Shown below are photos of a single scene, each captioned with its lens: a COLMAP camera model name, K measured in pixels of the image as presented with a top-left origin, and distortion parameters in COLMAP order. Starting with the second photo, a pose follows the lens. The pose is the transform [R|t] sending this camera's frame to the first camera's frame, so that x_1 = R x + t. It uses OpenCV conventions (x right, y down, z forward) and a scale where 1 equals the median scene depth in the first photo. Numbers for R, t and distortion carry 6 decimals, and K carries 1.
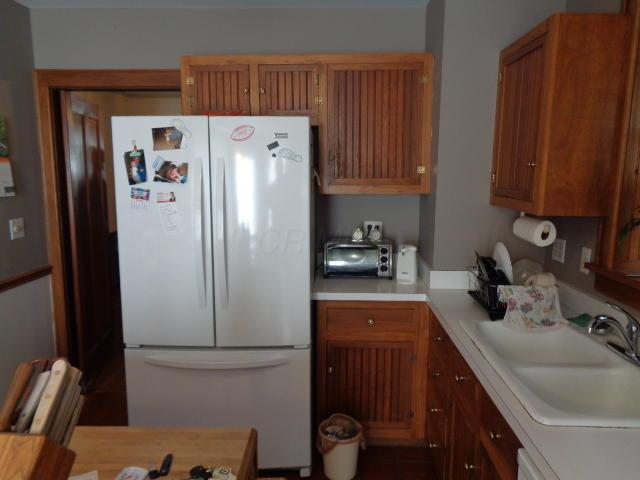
lens RADIAL K [[480.2, 0, 321.0], [0, 480.2, 240.5], [0, 0, 1]] dist [0.010808, -0.002283]
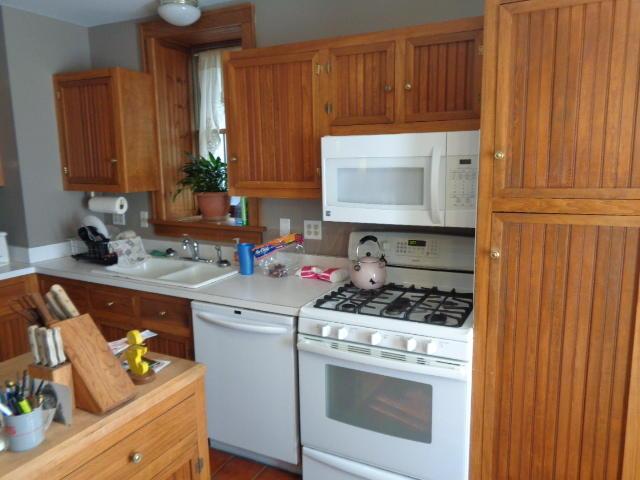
lens RADIAL K [[480.2, 0, 319.4], [0, 480.2, 237.3], [0, 0, 1]] dist [0.010808, -0.002283]
pose [[0.428726, -0.169886, 0.887318, -0.683836], [0.148377, 0.982064, 0.116335, 0.001461], [-0.891167, 0.081782, 0.446243, -0.255847]]
